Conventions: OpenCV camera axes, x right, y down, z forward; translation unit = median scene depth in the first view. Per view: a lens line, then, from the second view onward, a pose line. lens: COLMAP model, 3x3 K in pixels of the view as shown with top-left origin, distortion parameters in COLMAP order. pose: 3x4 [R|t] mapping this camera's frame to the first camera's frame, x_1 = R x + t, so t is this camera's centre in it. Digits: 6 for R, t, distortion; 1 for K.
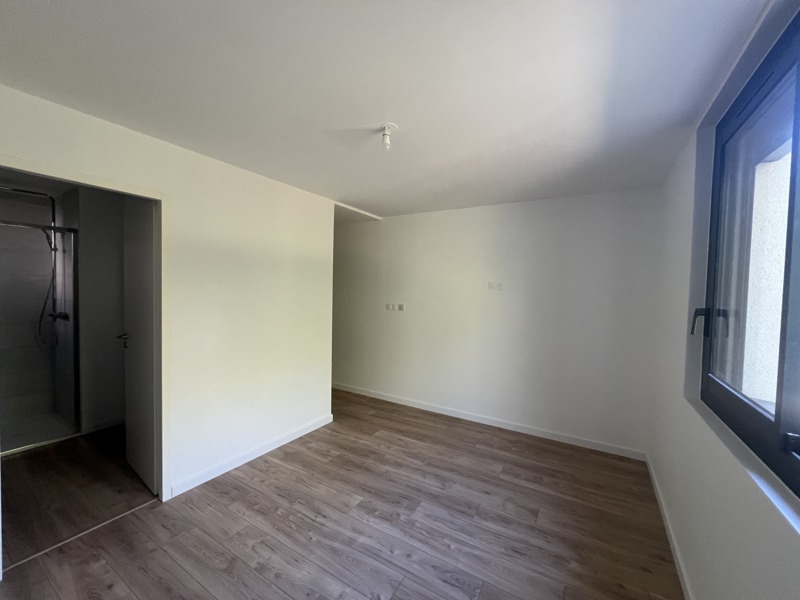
lens RADIAL K [[321.5, 0, 402.2], [0, 321.5, 299.6], [0, 0, 1]] dist [0.003411, 0.000325]
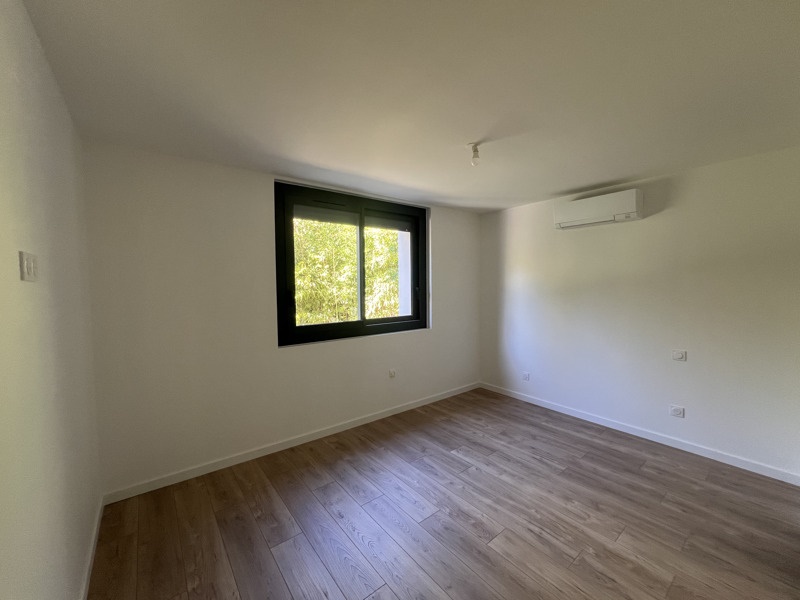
lens RADIAL K [[323.9, 0, 400.6], [0, 323.9, 299.4], [0, 0, 1]] dist [-0.000986, -0.000159]
pose [[-0.933432, -0.030230, 0.357479, -0.205915], [0.001775, 0.996042, 0.088863, -0.066446], [-0.358750, 0.083582, -0.929684, 1.949264]]
